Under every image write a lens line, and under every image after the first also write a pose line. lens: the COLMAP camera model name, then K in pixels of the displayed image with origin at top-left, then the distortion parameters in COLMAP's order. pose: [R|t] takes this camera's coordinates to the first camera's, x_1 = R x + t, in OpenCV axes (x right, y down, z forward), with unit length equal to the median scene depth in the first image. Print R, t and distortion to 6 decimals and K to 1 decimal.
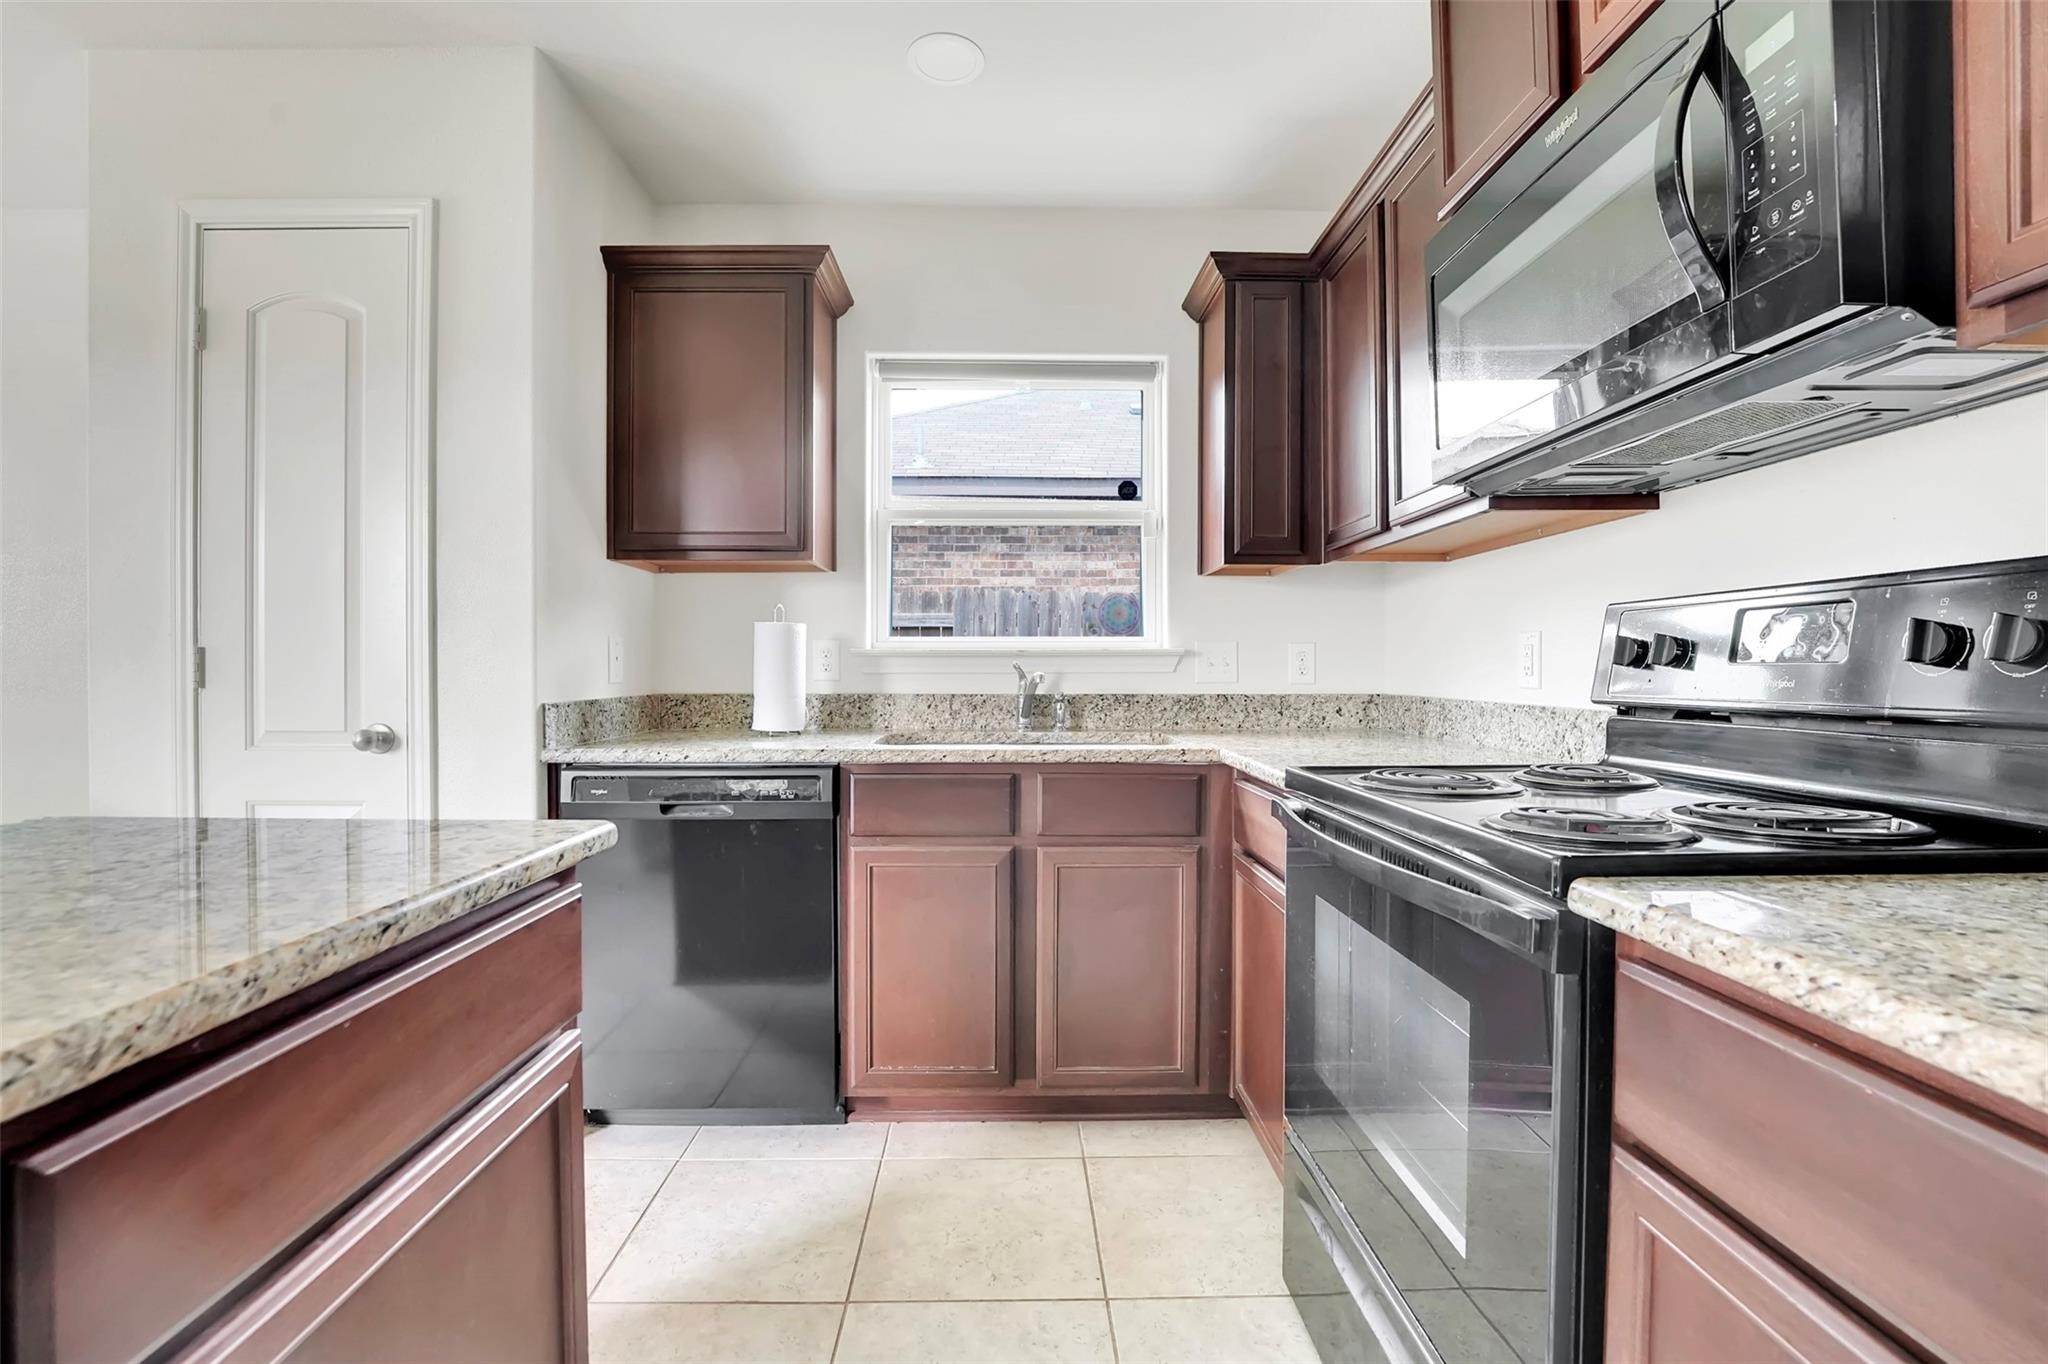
lens RADIAL K [[848.9, 0, 1010.3], [0, 848.9, 678.3], [0, 0, 1]] dist [-0.013822, 0.000188]
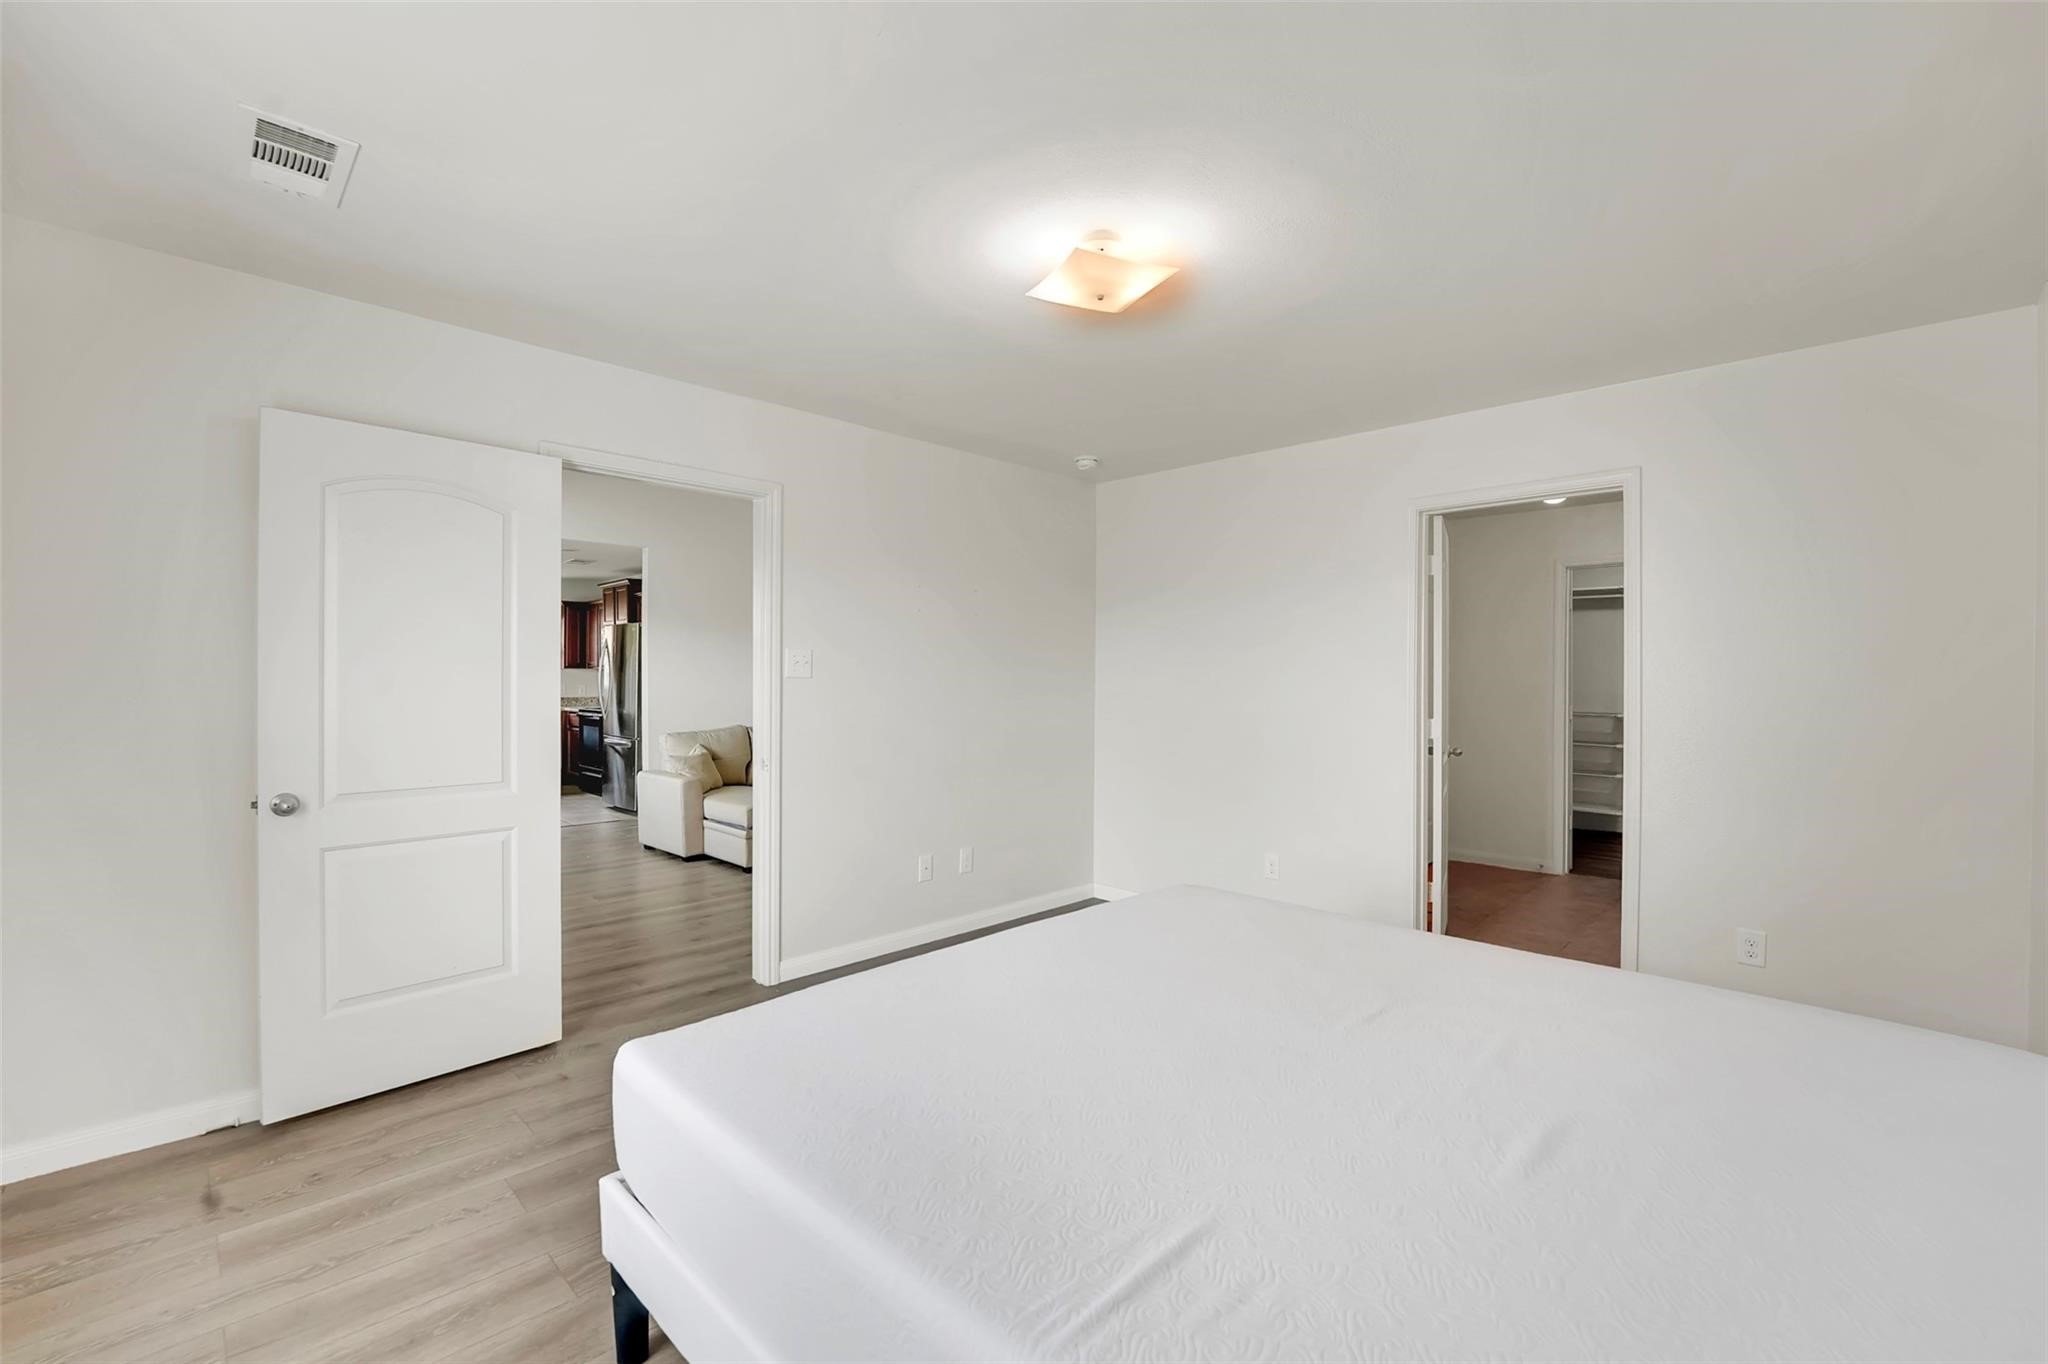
lens RADIAL K [[848.9, 0, 1010.3], [0, 848.9, 678.3], [0, 0, 1]] dist [-0.013822, 0.000188]
pose [[0.704460, 0.000495, 0.709744, -1.186063], [0.001021, 0.999998, -0.001710, -0.067819], [-0.709743, 0.001930, 0.704458, -3.611212]]
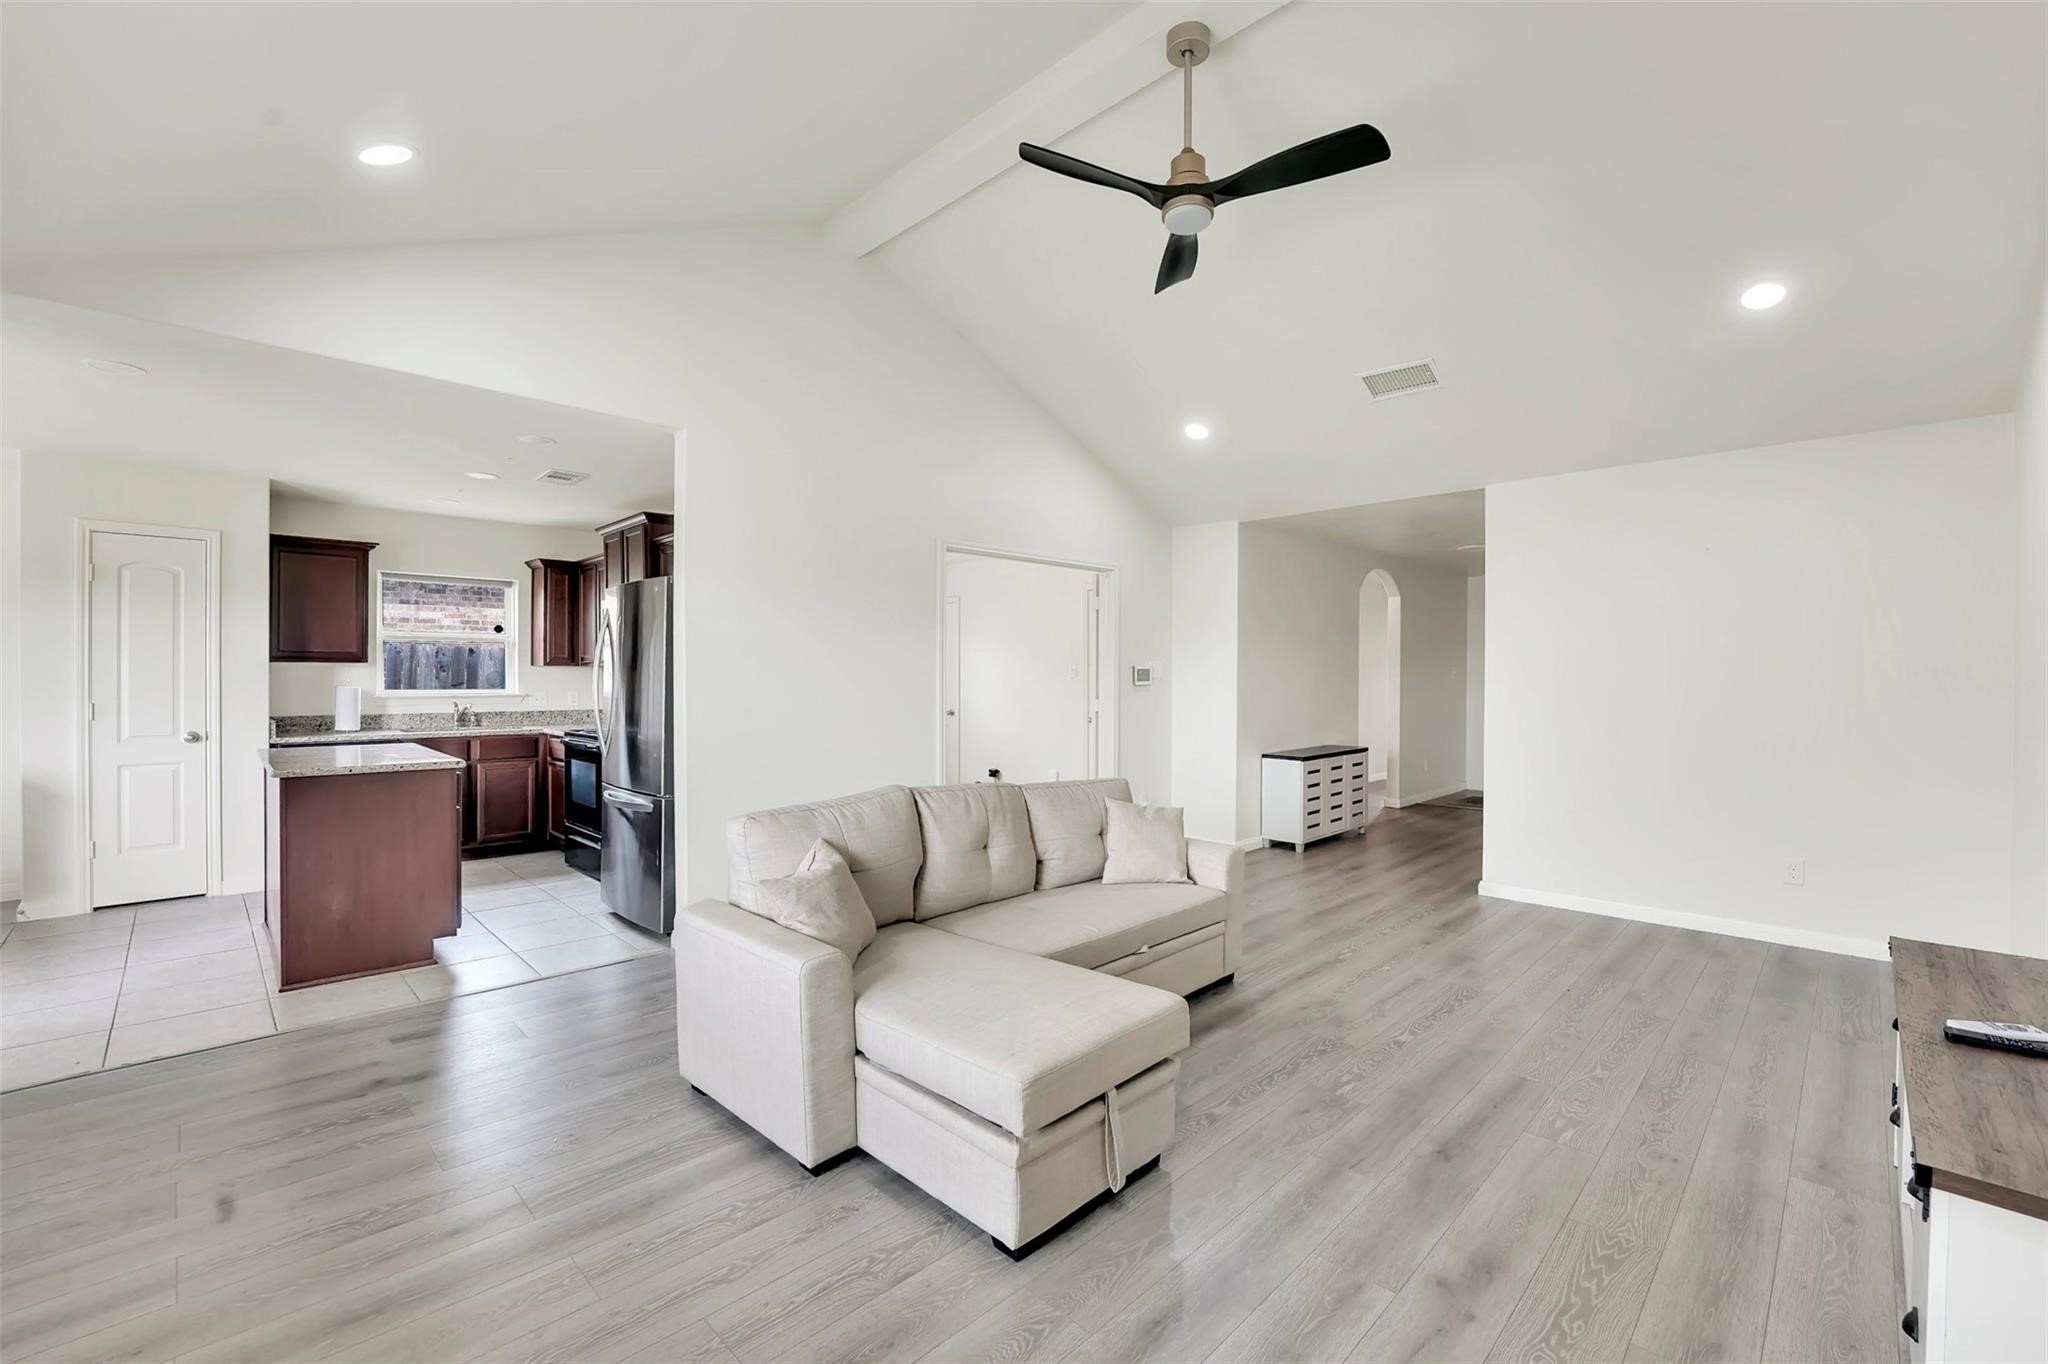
lens RADIAL K [[848.9, 0, 1010.3], [0, 848.9, 678.3], [0, 0, 1]] dist [-0.013822, 0.000188]
pose [[0.711616, 0.001178, 0.702567, -0.596101], [0.002511, 0.999988, -0.004220, -0.072094], [-0.702564, 0.004767, 0.711605, -2.022385]]
